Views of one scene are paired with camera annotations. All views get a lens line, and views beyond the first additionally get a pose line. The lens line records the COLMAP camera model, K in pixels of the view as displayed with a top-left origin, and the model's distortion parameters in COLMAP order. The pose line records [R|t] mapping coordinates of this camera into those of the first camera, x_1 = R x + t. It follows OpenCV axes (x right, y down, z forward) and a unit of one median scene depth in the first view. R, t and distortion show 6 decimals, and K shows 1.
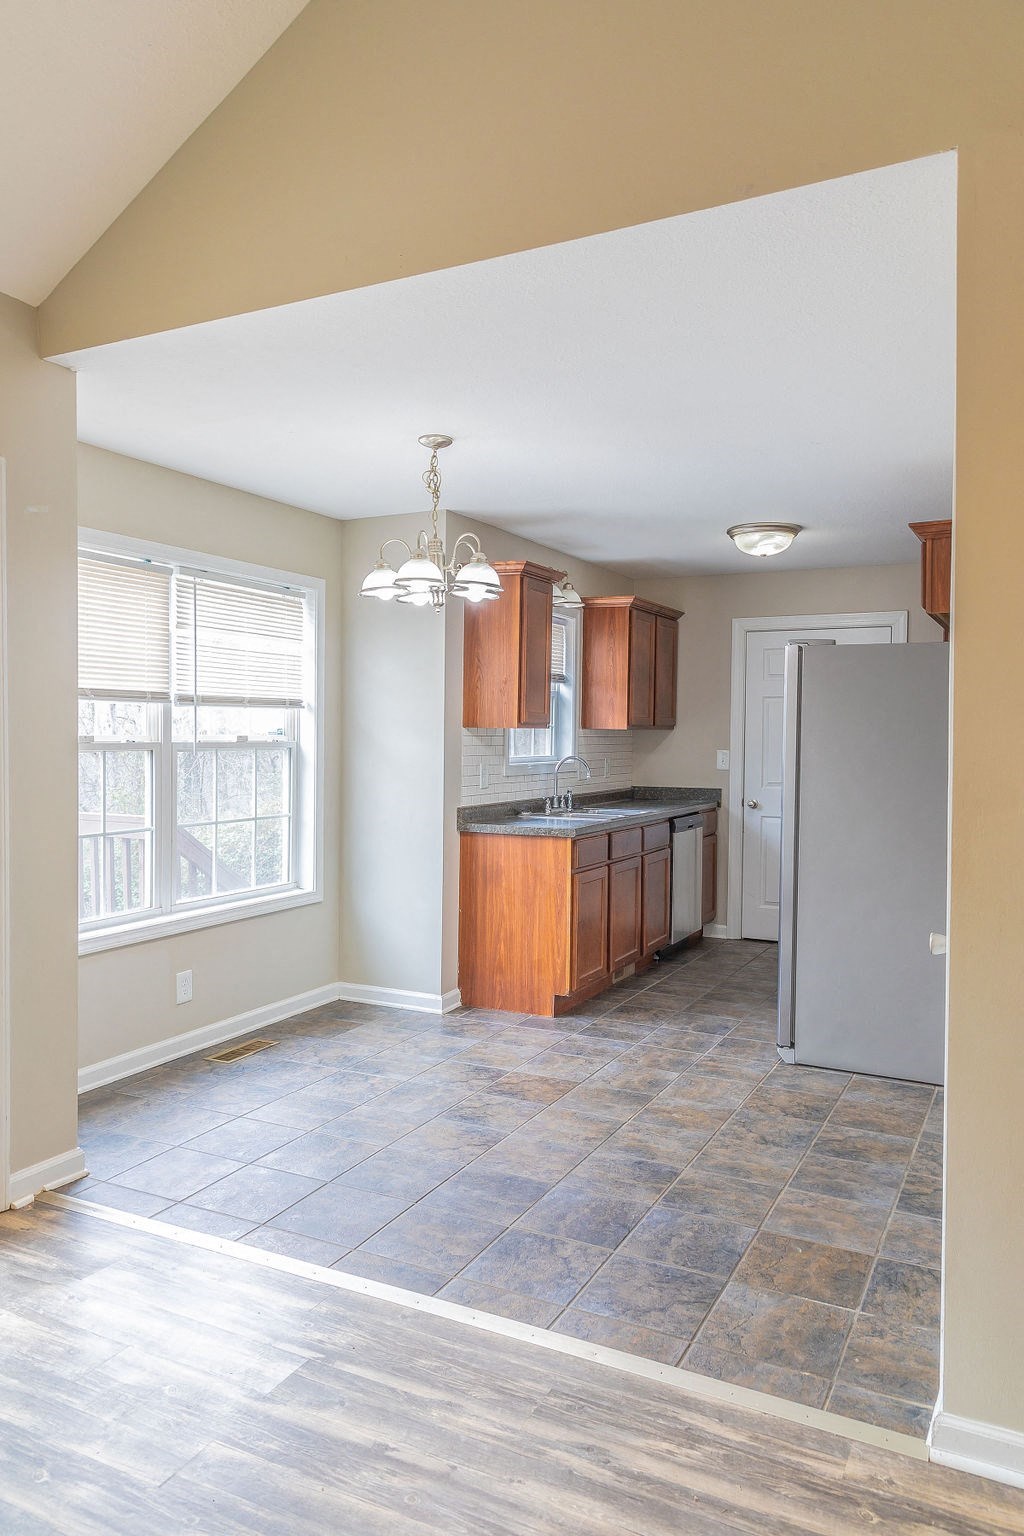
lens RADIAL K [[1067.8, 0, 504.2], [0, 1067.8, 773.8], [0, 0, 1]] dist [0.015491, -0.000502]
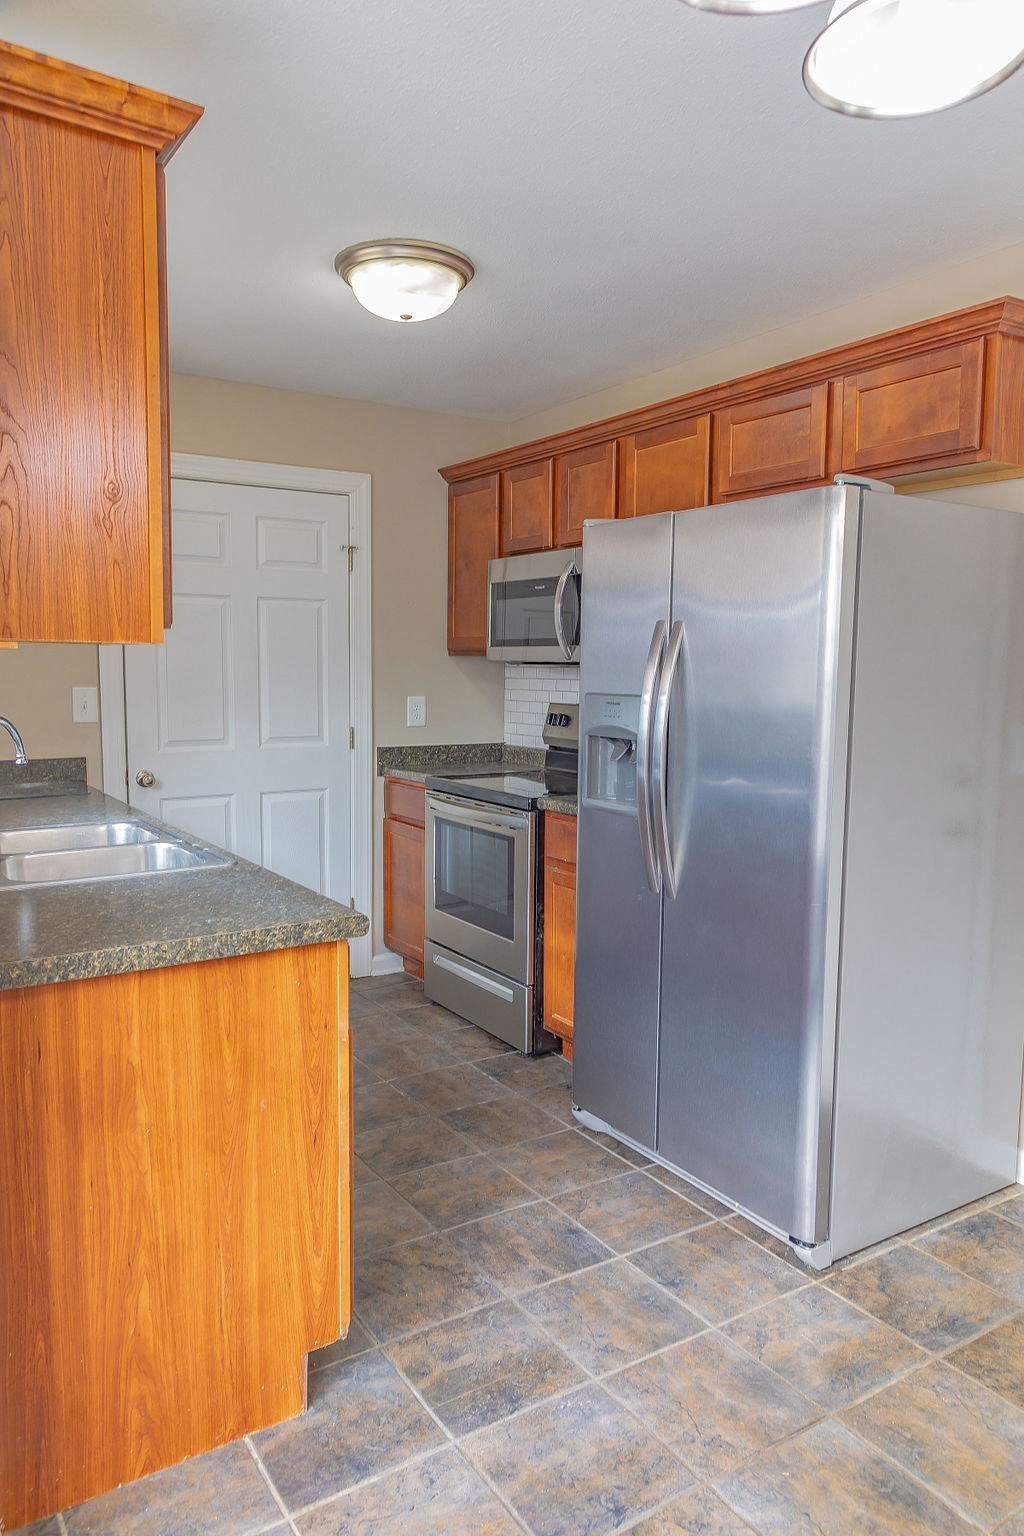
lens RADIAL K [[1067.8, 0, 506.0], [0, 1067.8, 788.7], [0, 0, 1]] dist [0.015491, -0.000502]
pose [[0.513600, -0.110386, 0.850899, -0.217973], [0.036012, 0.993589, 0.107161, -0.029704], [-0.857273, -0.024395, 0.514283, 0.749108]]
